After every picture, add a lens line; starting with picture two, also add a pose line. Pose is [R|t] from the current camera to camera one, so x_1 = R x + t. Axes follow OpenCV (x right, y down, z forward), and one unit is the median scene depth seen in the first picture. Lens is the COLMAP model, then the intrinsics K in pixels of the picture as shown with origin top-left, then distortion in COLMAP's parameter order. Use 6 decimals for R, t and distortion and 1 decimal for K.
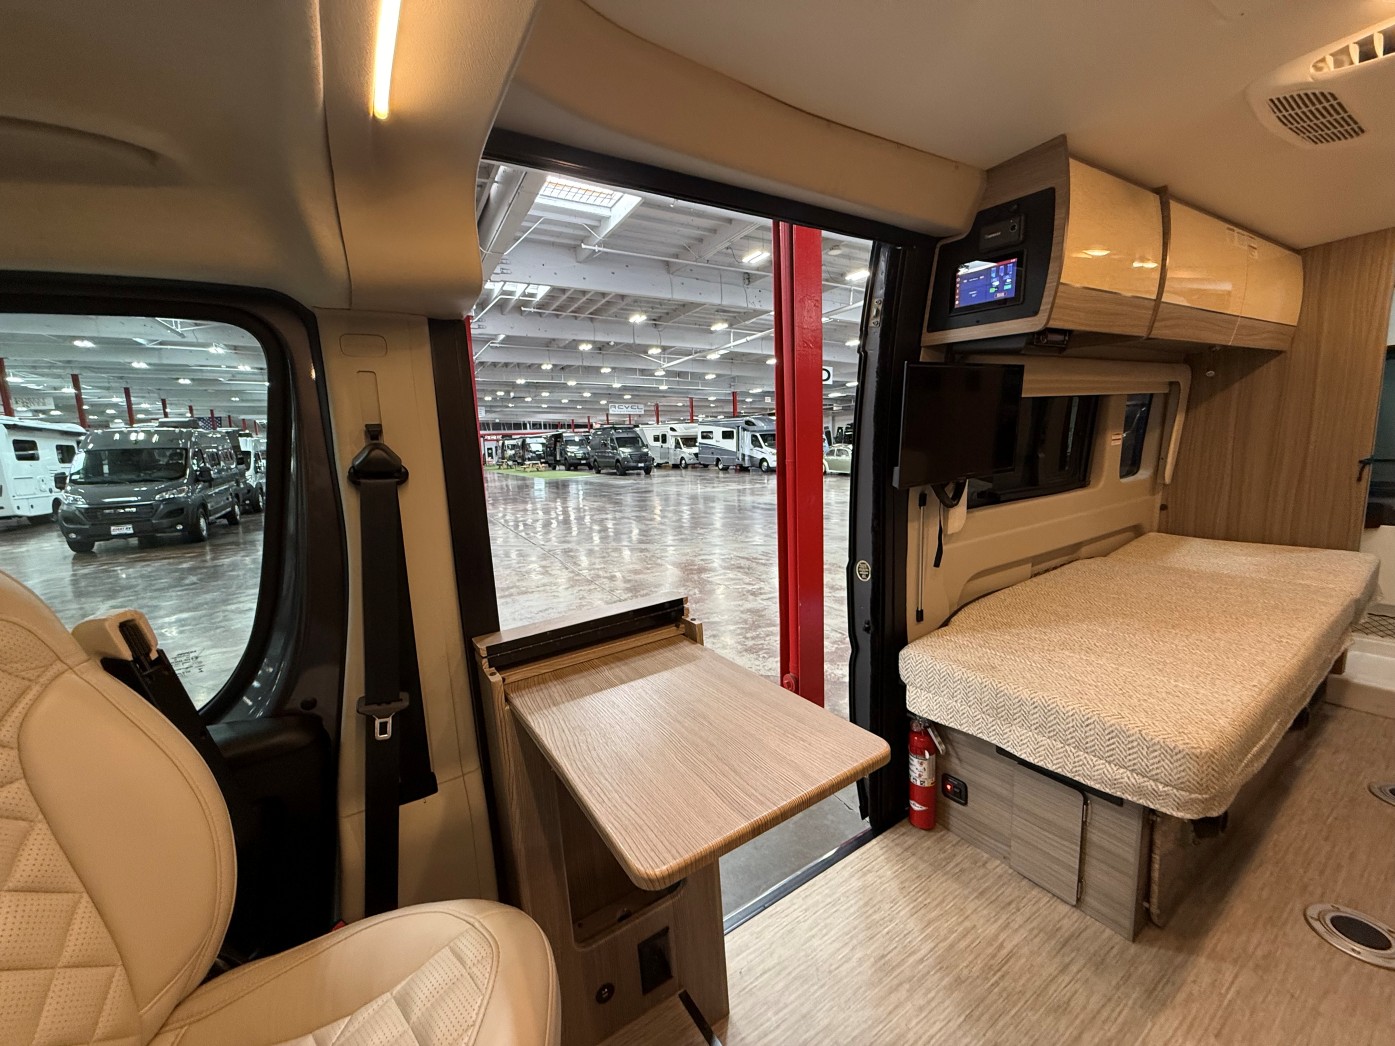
lens RADIAL K [[553.0, 0, 690.8], [0, 553.0, 524.9], [0, 0, 1]] dist [-0.000660, -0.001169]
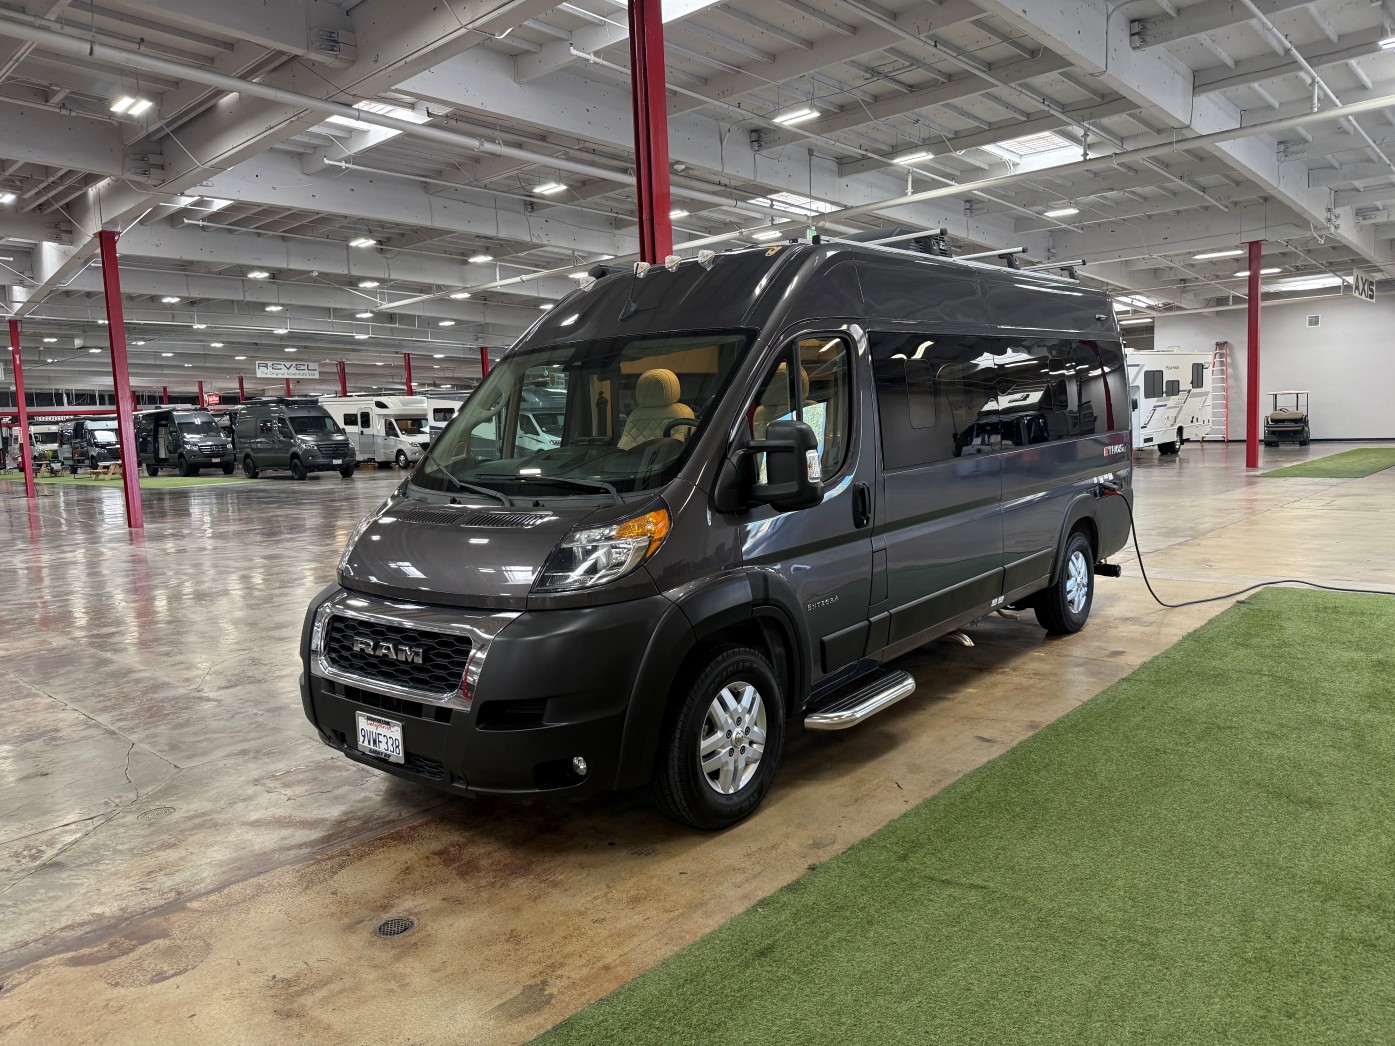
lens RADIAL K [[983.2, 0, 699.9], [0, 983.2, 517.7], [0, 0, 1]] dist [-0.004569, -0.007753]
pose [[0.946519, -0.031591, 0.321098, -0.052730], [0.050765, 0.997381, -0.051516, 0.026102], [-0.318629, 0.065062, 0.945644, -0.135159]]
